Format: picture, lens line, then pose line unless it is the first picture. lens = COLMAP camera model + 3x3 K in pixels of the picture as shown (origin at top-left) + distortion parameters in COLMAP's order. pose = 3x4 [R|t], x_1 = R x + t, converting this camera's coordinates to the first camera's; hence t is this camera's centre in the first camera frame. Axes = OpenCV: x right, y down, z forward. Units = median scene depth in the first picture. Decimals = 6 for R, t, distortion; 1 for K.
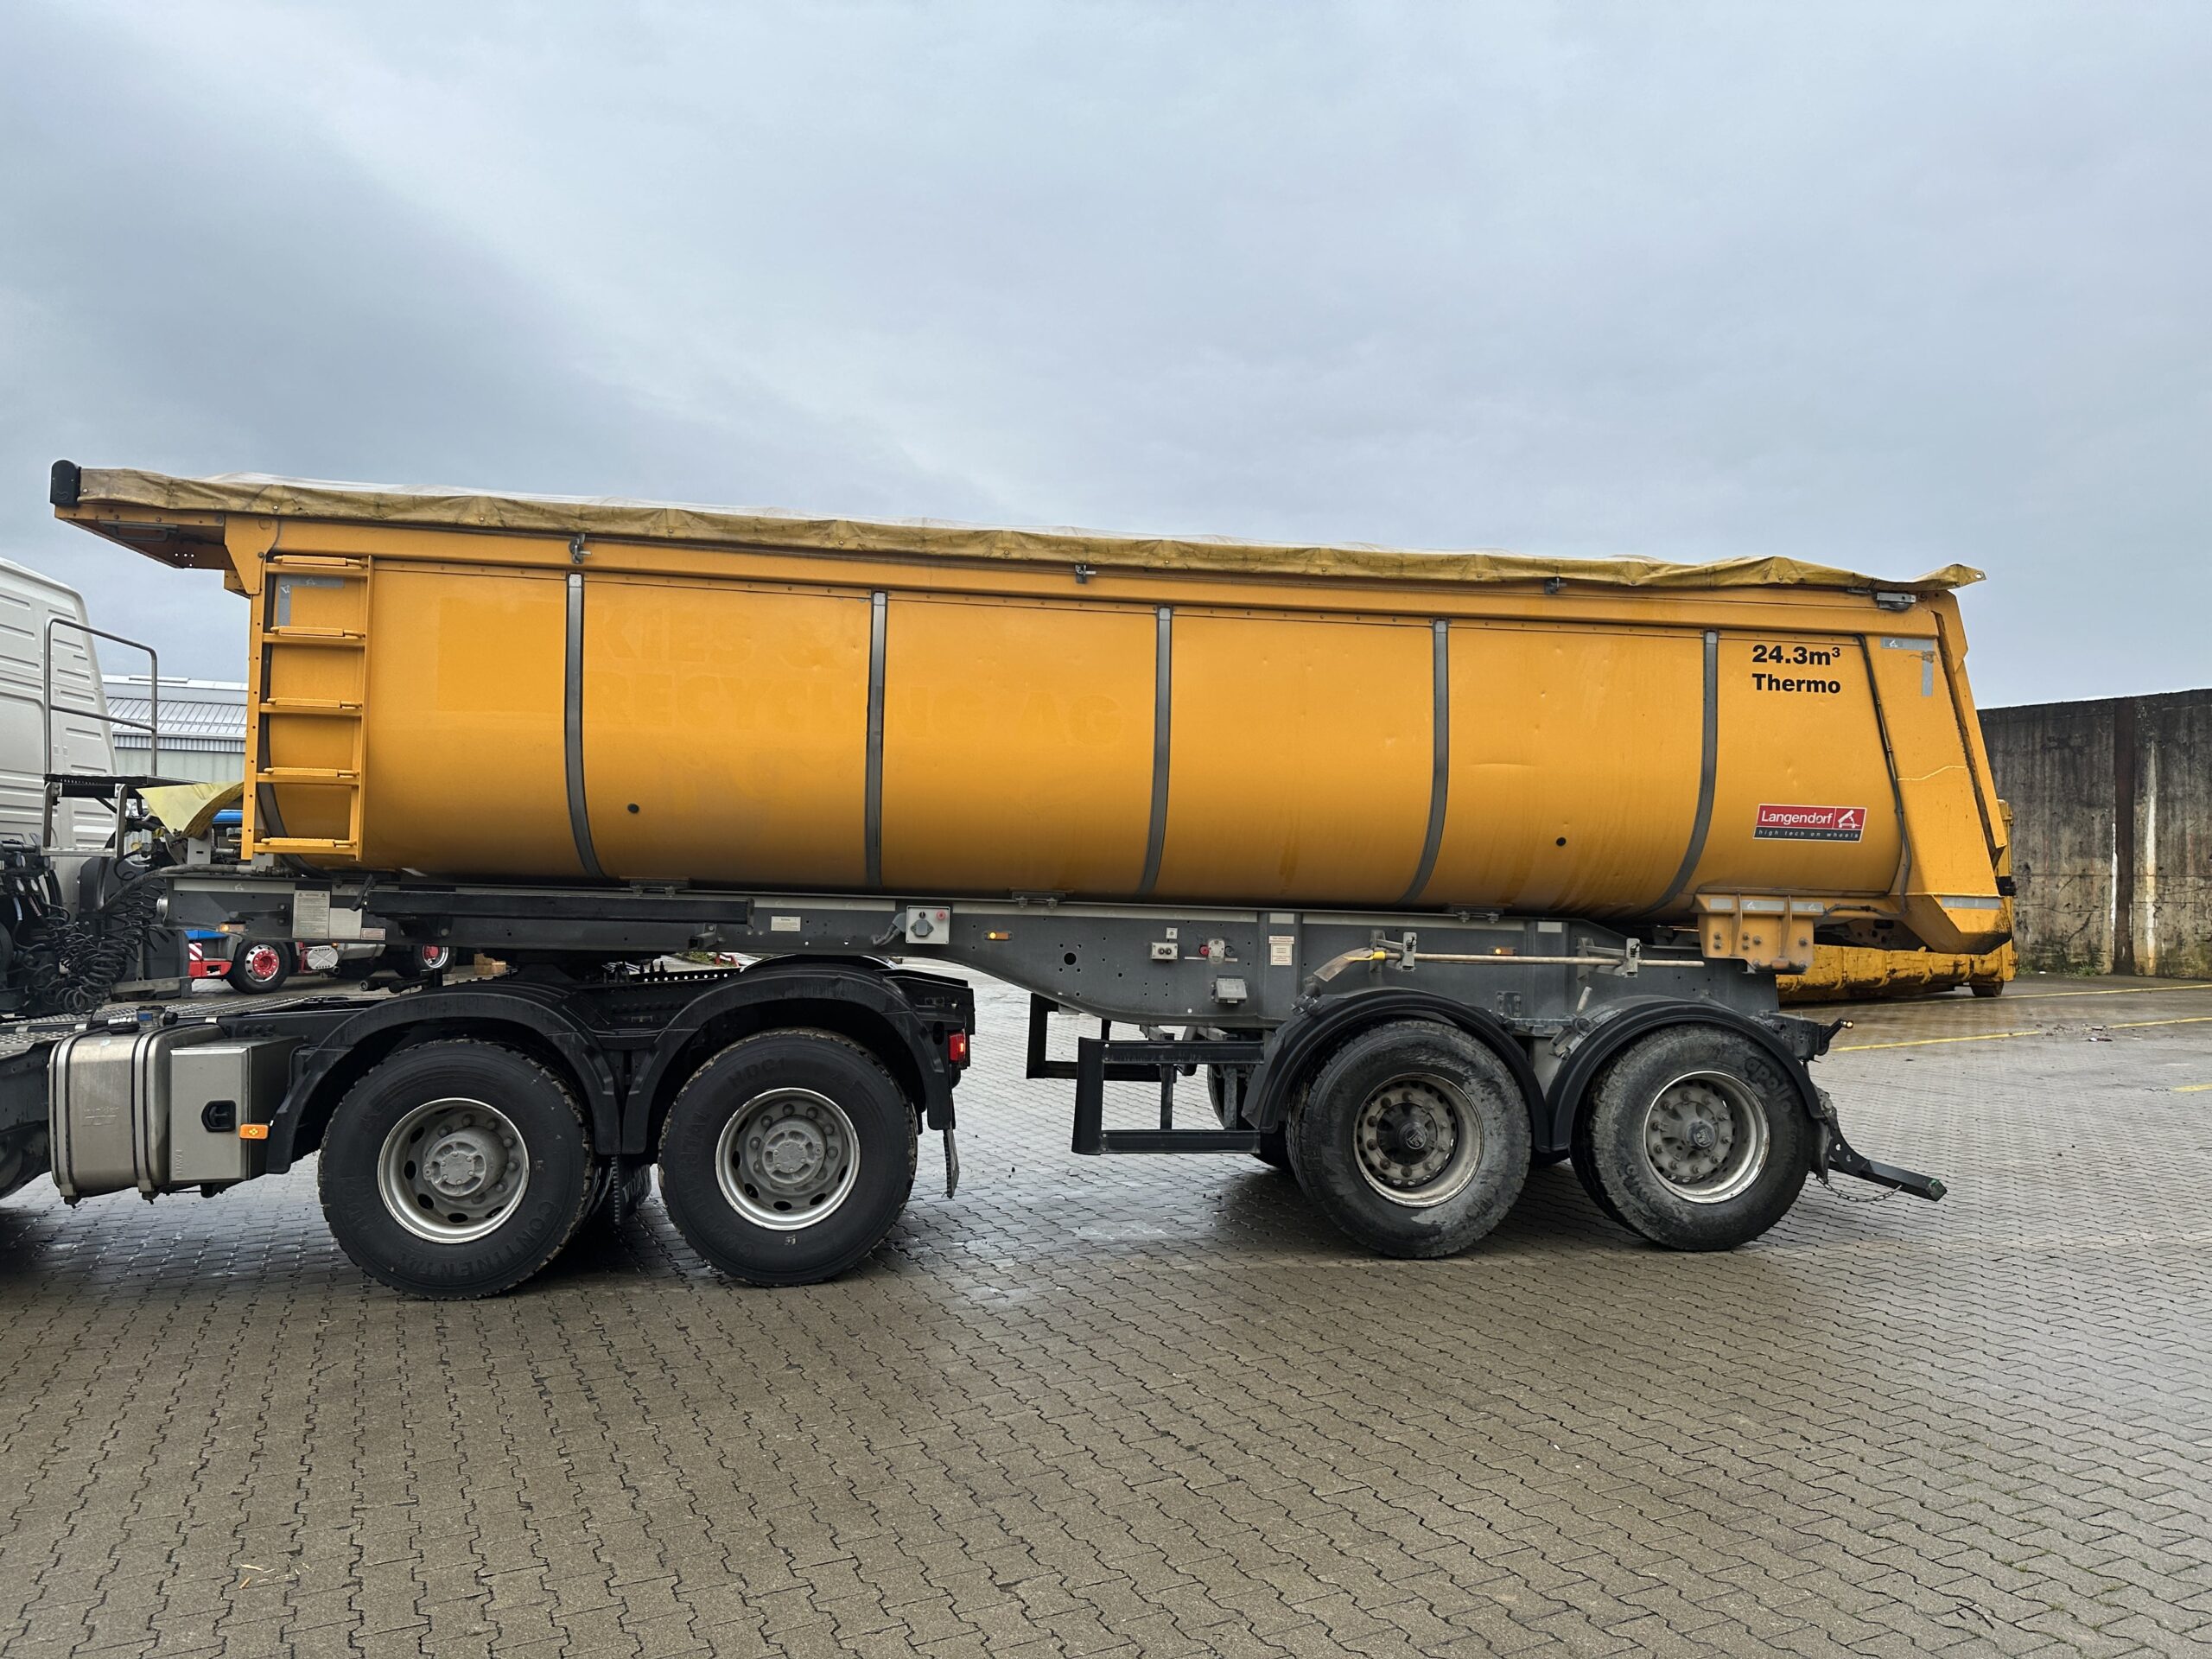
lens RADIAL K [[1514.4, 0, 1101.2], [0, 1514.4, 849.3], [0, 0, 1]] dist [0.183725, -0.395197]
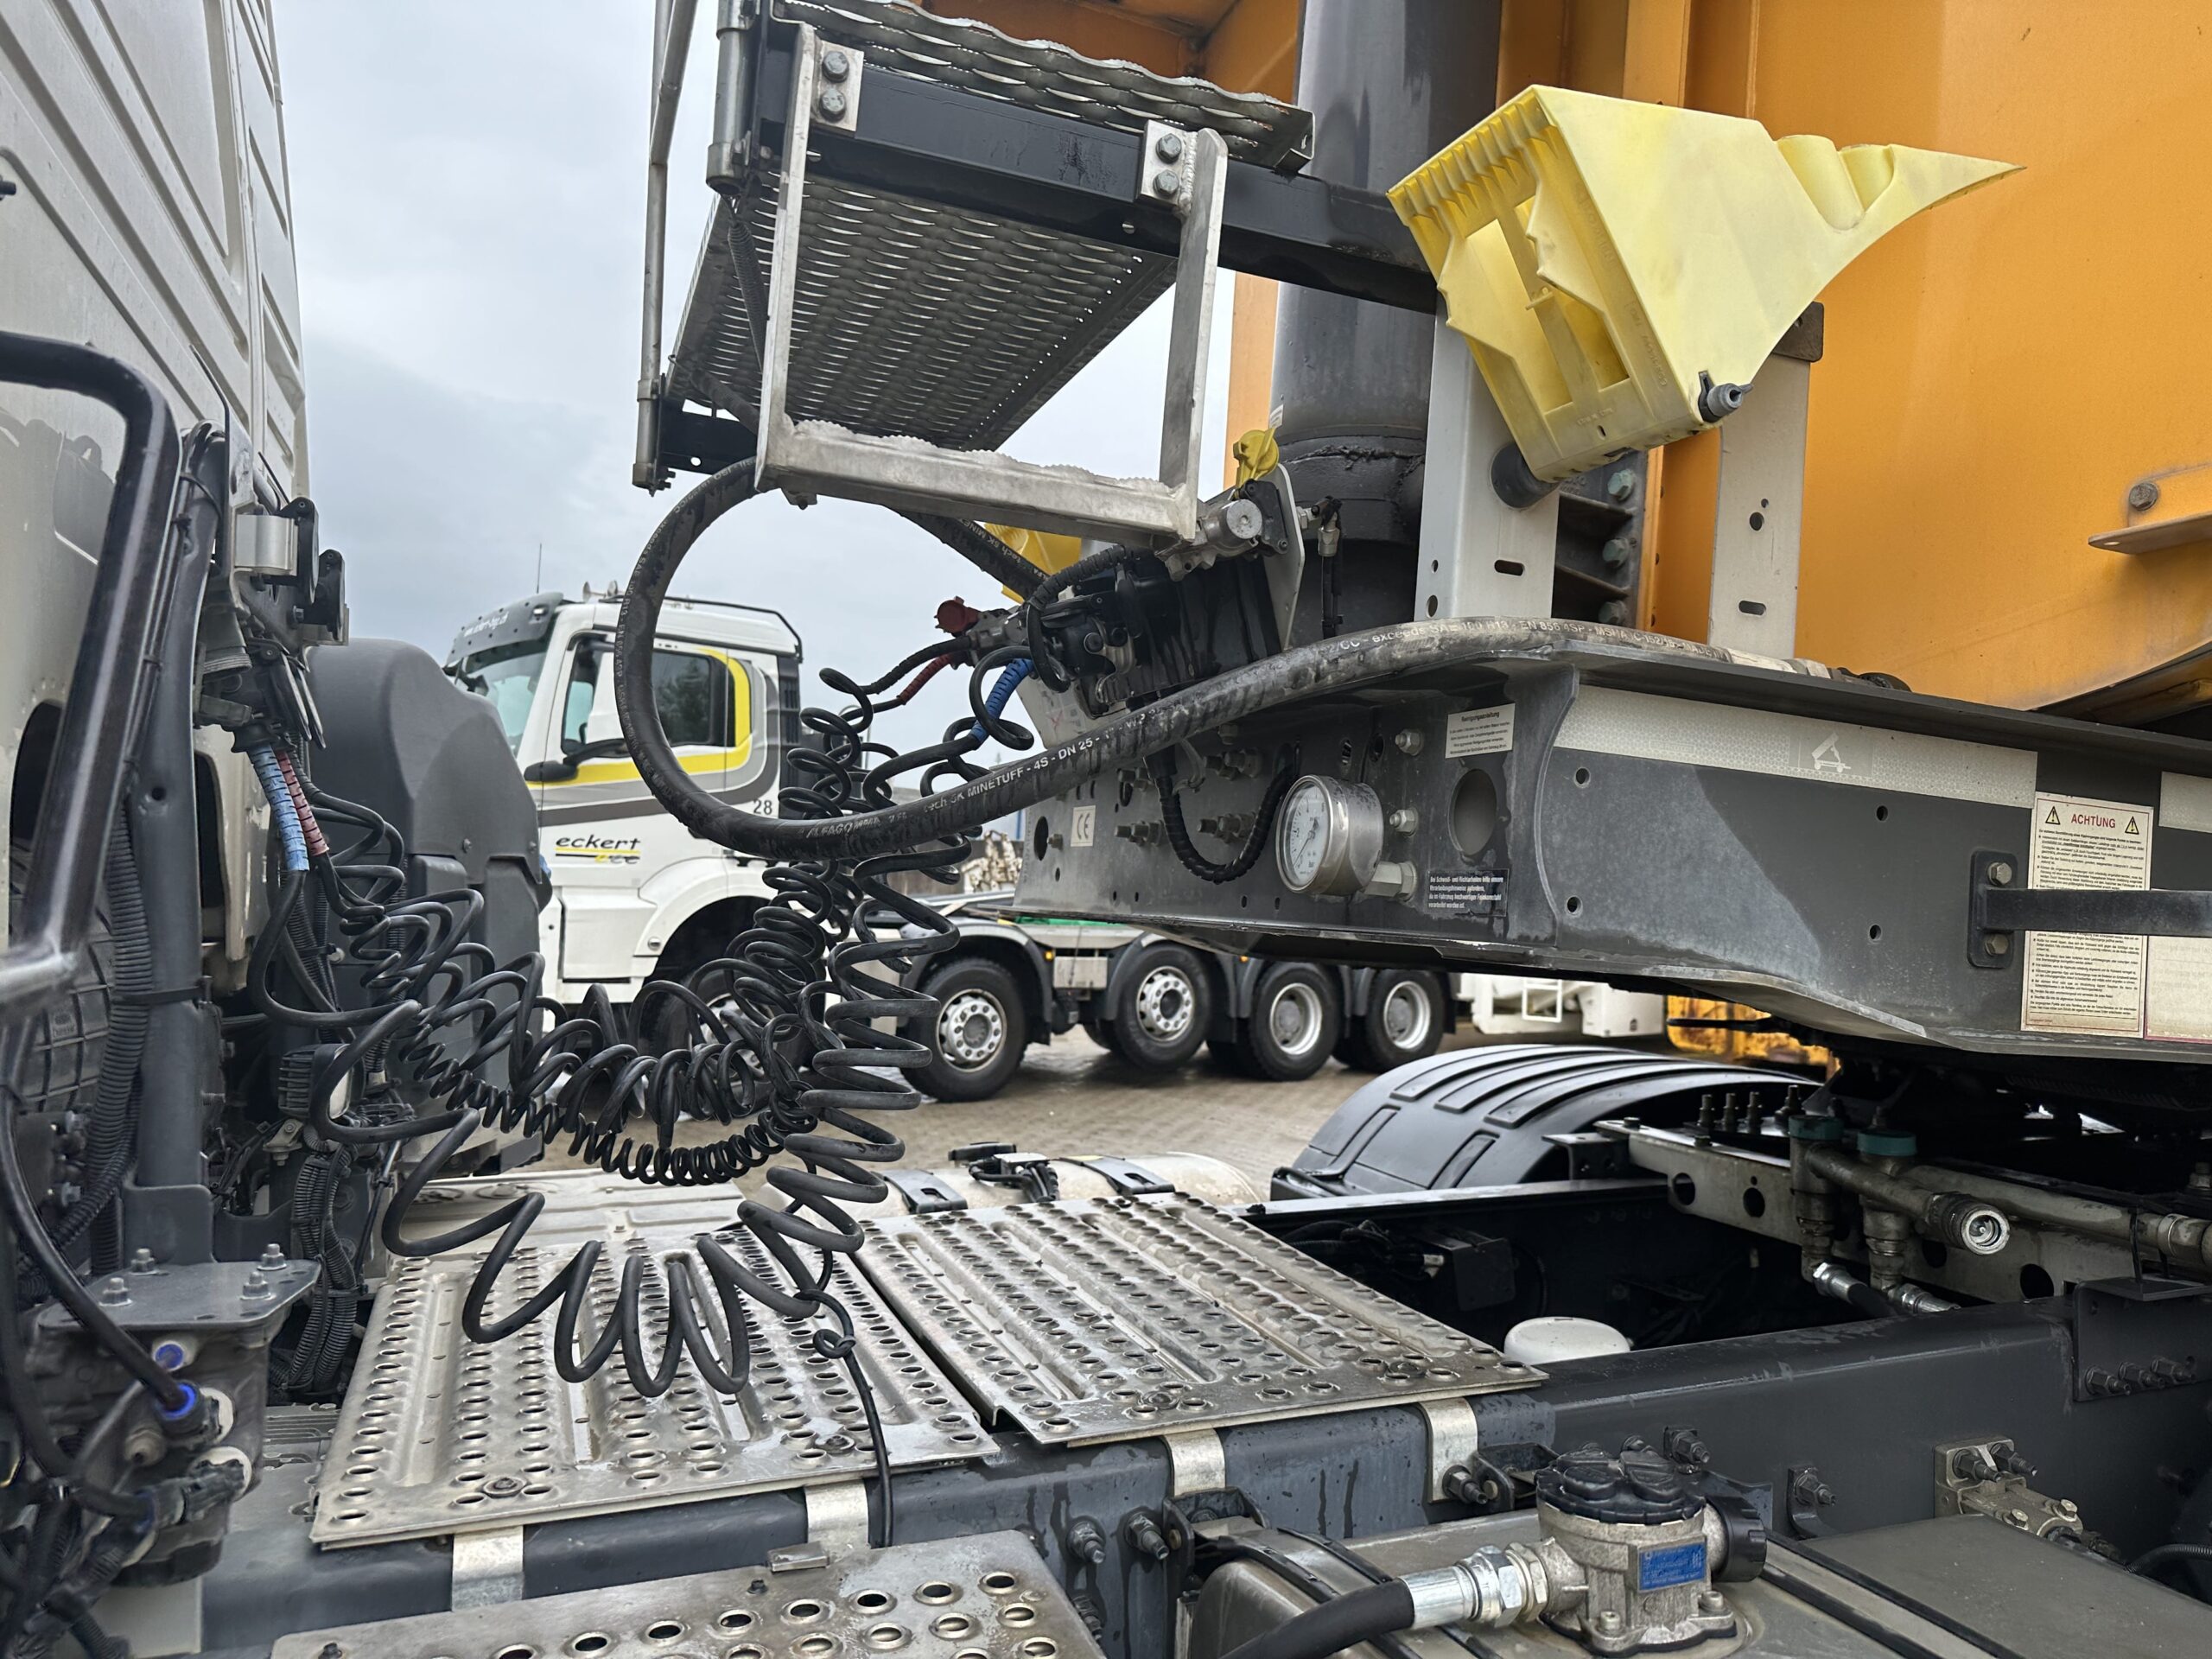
lens RADIAL K [[1543.3, 0, 1130.3], [0, 1543.3, 841.3], [0, 0, 1]] dist [0.159109, -0.249356]
pose [[0.966587, 0.054468, 0.250487, -0.673841], [-0.053287, 0.998513, -0.011499, 0.041077], [-0.250740, -0.002233, 0.968052, 0.817097]]
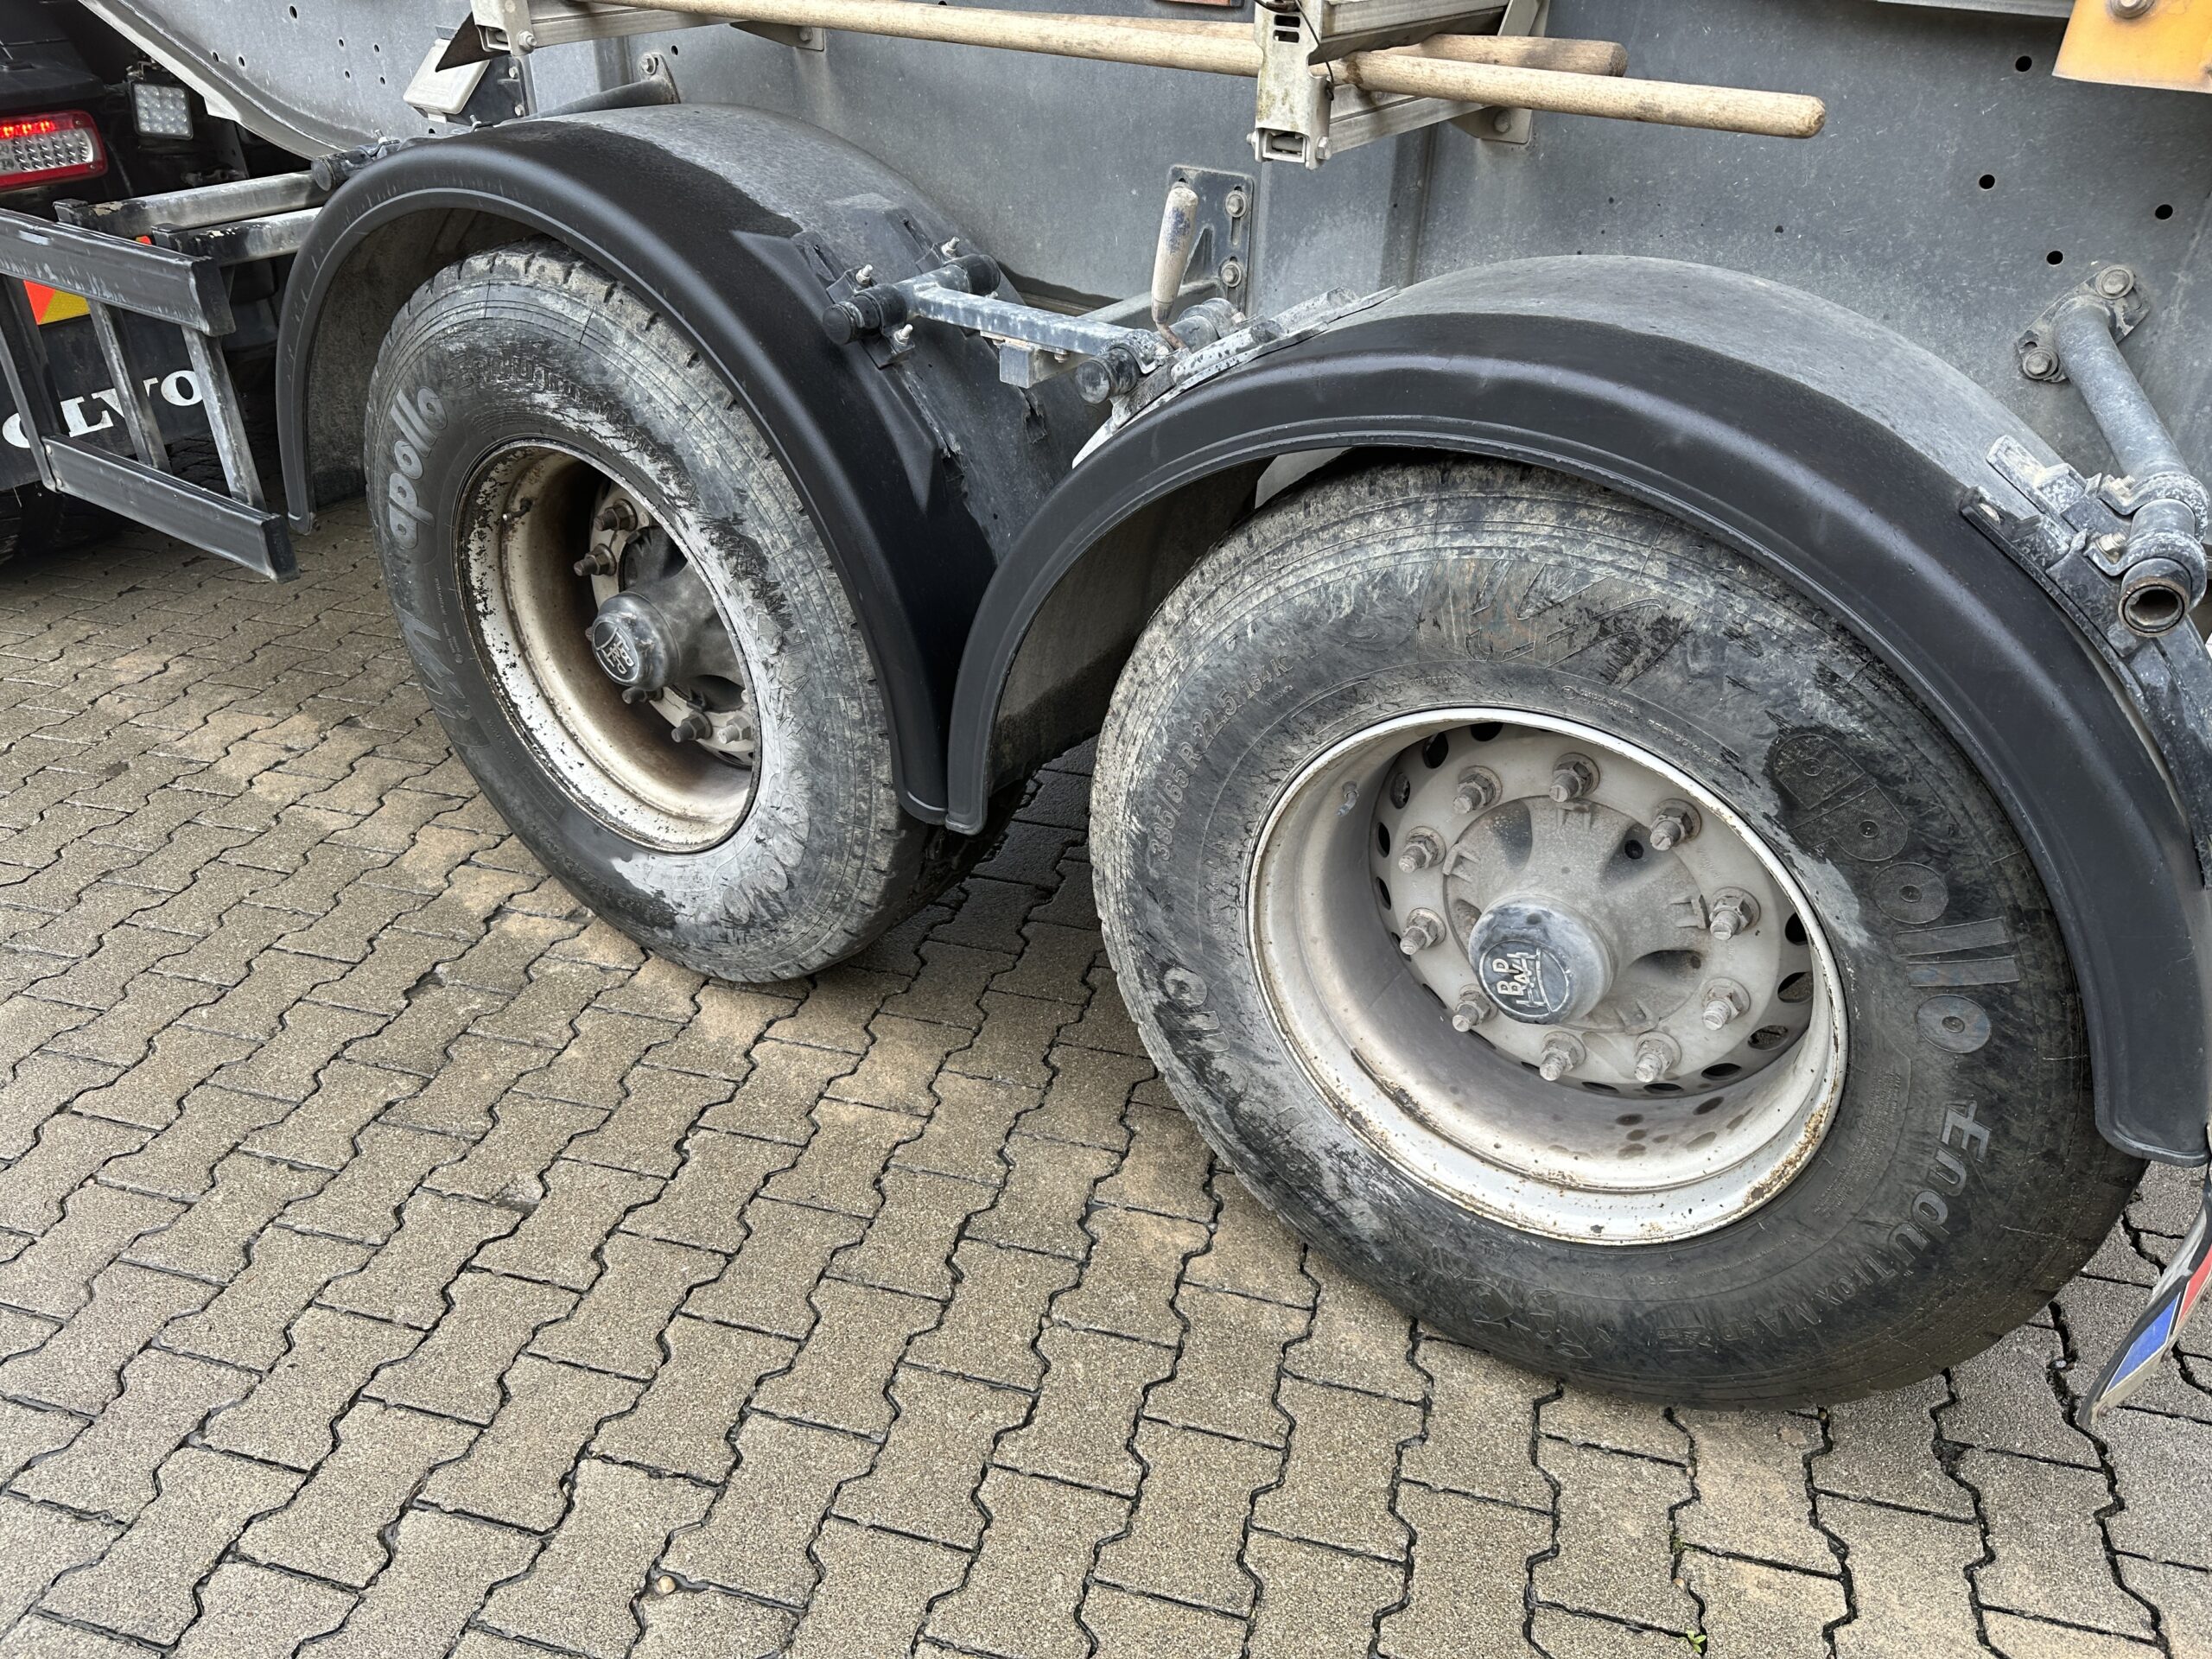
lens RADIAL K [[1555.6, 0, 1106.0], [0, 1555.6, 829.5], [0, 0, 1]] dist [0.054445, -0.057894]
pose [[0.760325, 0.340666, -0.553039, 0.460750], [0.015137, 0.841904, 0.539415, 0.048102], [0.649366, -0.418502, 0.634964, 0.831234]]
